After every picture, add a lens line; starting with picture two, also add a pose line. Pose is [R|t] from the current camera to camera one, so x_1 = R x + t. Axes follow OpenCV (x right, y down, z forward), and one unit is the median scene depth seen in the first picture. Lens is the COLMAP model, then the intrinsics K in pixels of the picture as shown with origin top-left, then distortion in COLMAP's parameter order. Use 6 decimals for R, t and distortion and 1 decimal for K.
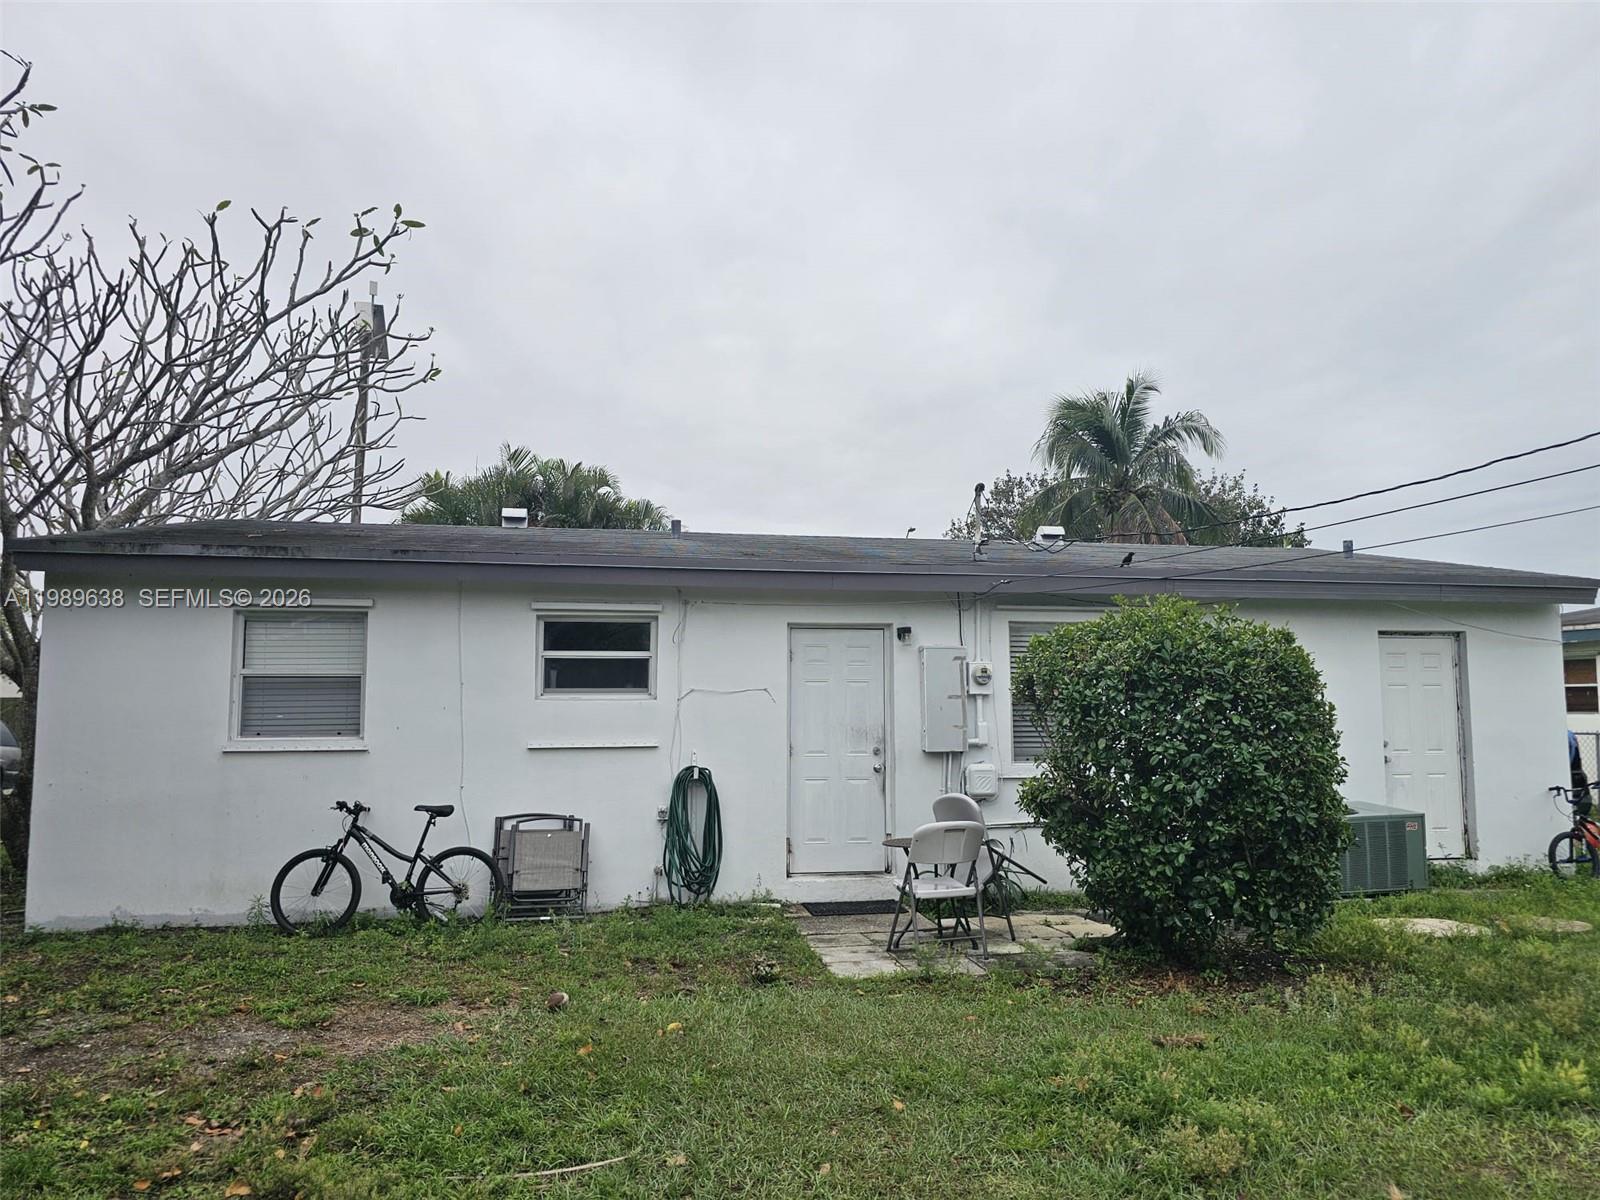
lens RADIAL K [[1087.9, 0, 826.8], [0, 1087.9, 607.0], [0, 0, 1]] dist [0.044305, -0.036120]
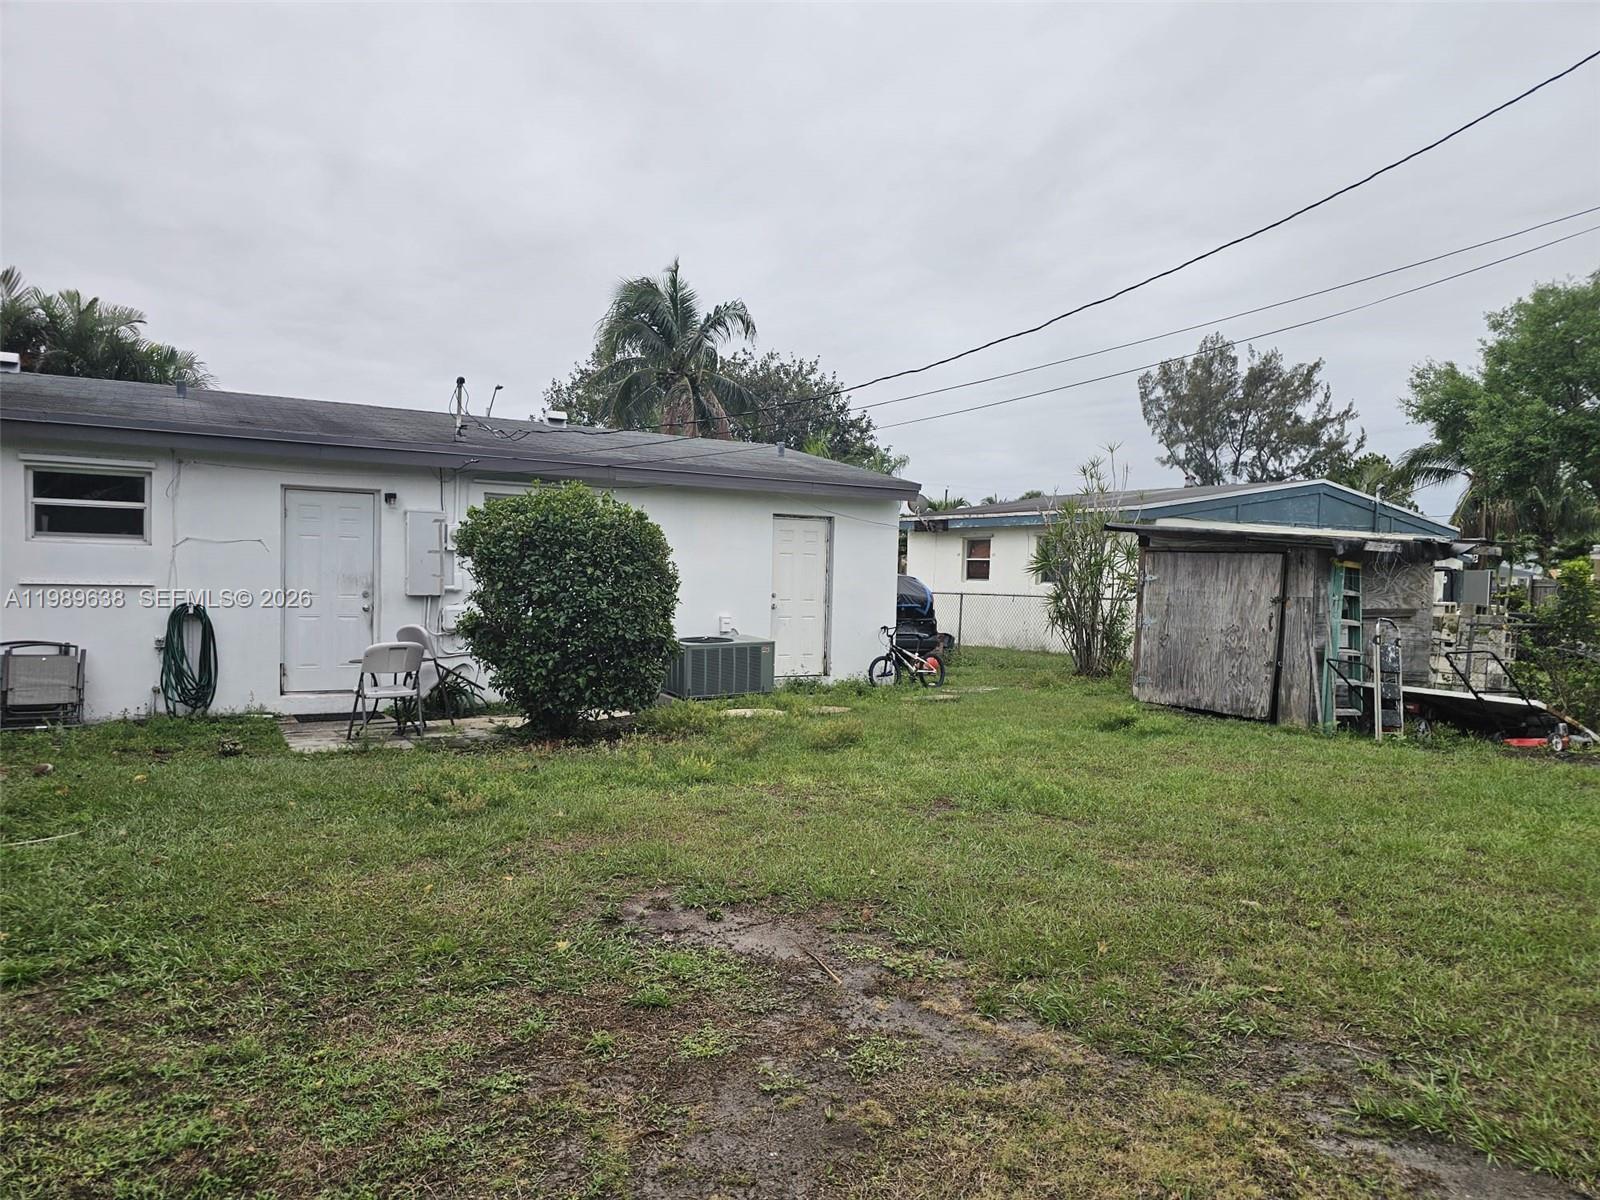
lens RADIAL K [[1087.9, 0, 838.9], [0, 1087.9, 620.0], [0, 0, 1]] dist [0.044305, -0.036120]
pose [[0.938554, 0.009522, 0.345002, 0.127620], [-0.056432, 0.990400, 0.126184, -0.025421], [-0.340488, -0.137899, 0.930081, -0.350322]]
